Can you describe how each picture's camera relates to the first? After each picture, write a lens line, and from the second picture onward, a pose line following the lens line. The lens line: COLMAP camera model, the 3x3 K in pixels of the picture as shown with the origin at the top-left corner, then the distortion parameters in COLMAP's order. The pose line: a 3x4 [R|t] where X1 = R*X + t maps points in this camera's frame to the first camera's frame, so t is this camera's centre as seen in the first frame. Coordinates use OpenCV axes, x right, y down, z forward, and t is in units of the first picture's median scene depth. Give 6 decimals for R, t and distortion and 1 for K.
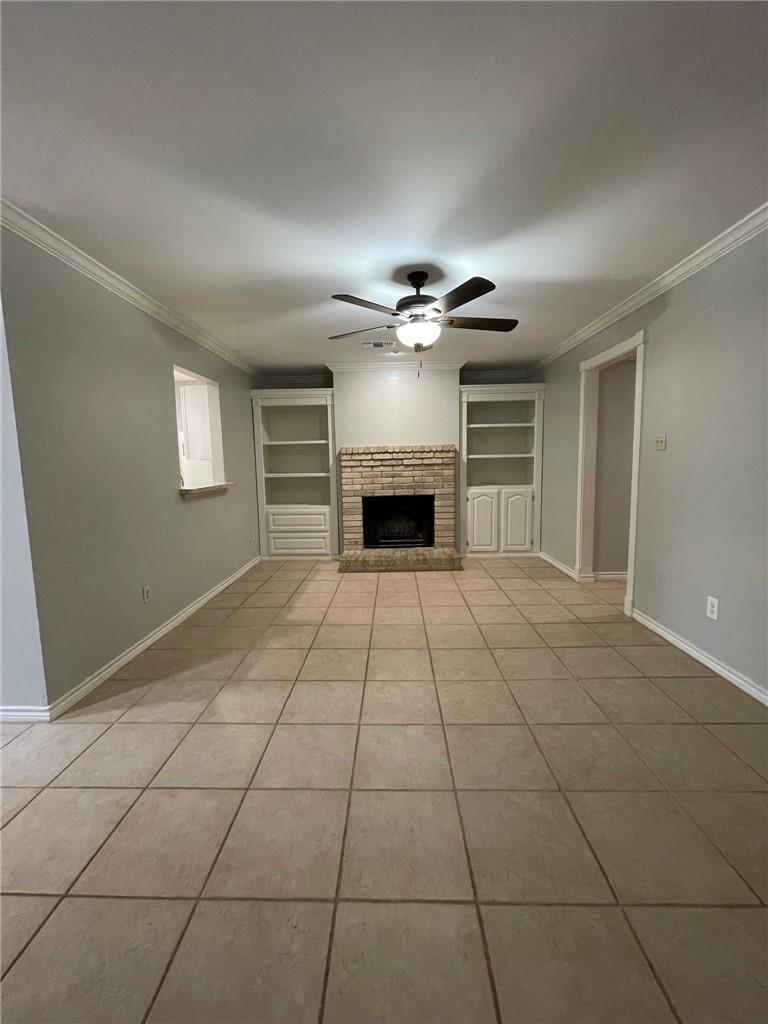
lens RADIAL K [[412.6, 0, 378.7], [0, 412.6, 506.6], [0, 0, 1]] dist [-0.000493, 0.000127]
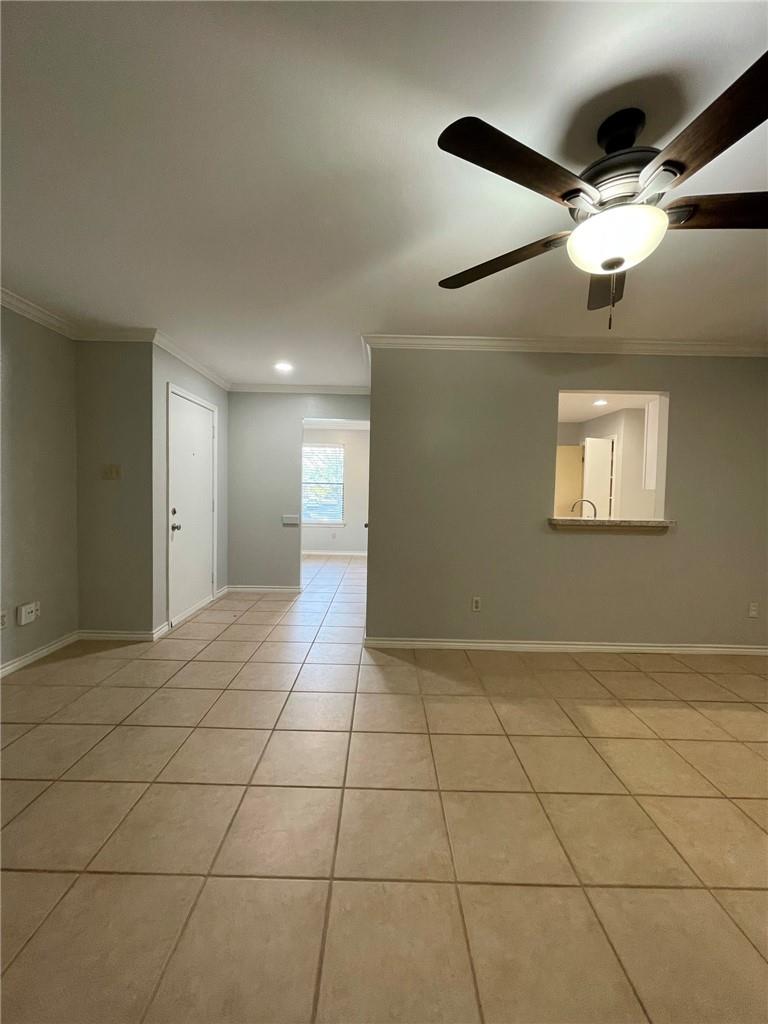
lens RADIAL K [[412.6, 0, 384.7], [0, 412.6, 504.1], [0, 0, 1]] dist [-0.000493, 0.000127]
pose [[0.030555, 0.059707, -0.997748, 0.313111], [-0.131958, 0.989718, 0.055185, -0.050603], [0.990784, 0.129975, 0.038120, 0.386165]]
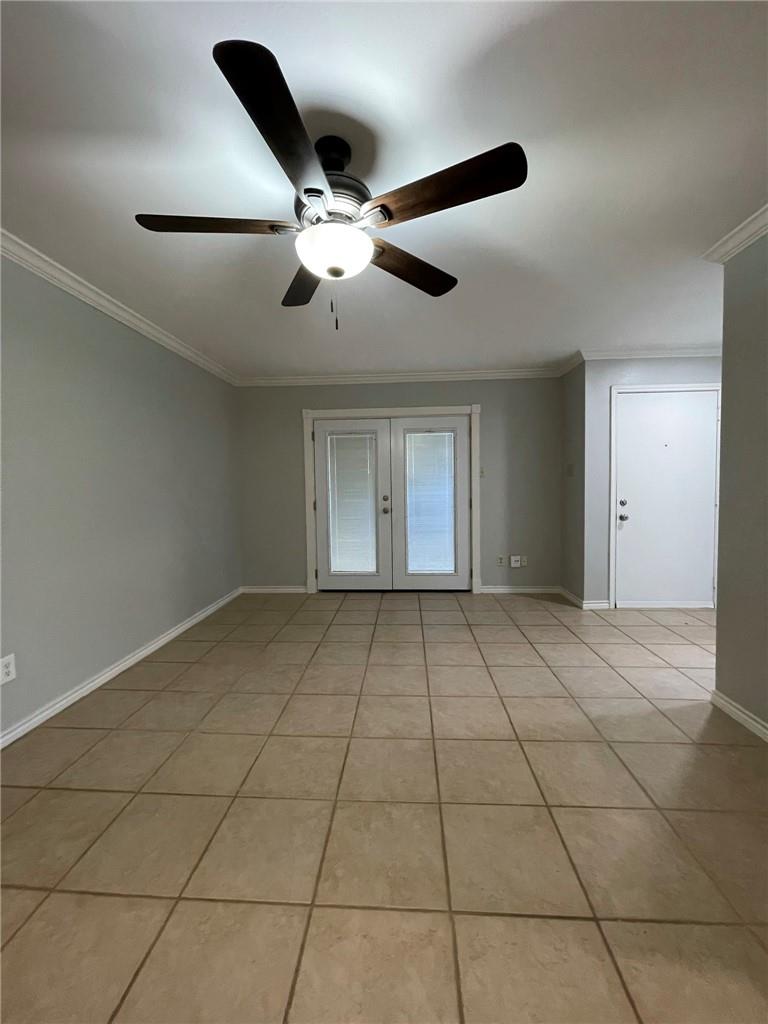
lens RADIAL K [[412.6, 0, 376.1], [0, 412.6, 506.6], [0, 0, 1]] dist [-0.000493, 0.000127]
pose [[-0.998547, 0.033182, 0.042454, 0.014491], [0.039556, 0.986419, 0.159411, -0.084243], [-0.036588, 0.160859, -0.986299, 0.831884]]
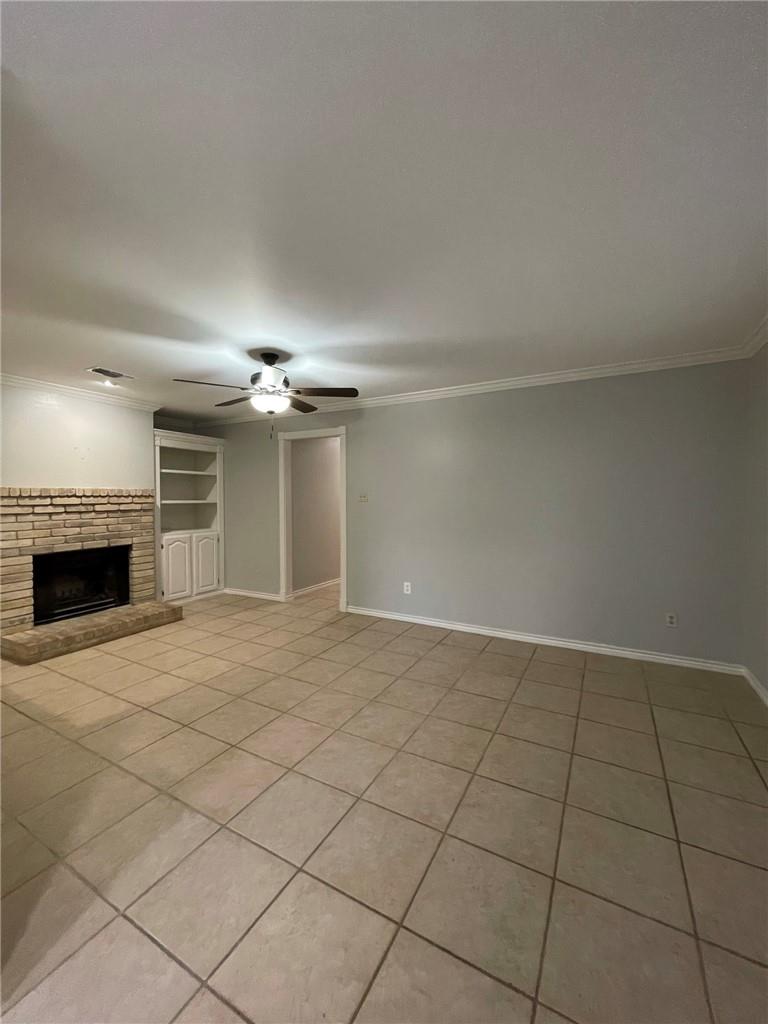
lens RADIAL K [[412.6, 0, 385.8], [0, 412.6, 500.9], [0, 0, 1]] dist [-0.000493, 0.000127]
pose [[0.451876, 0.010799, 0.892015, -0.419877], [0.092193, 0.994007, -0.058737, -0.019370], [-0.887304, 0.108779, 0.448172, 0.105999]]
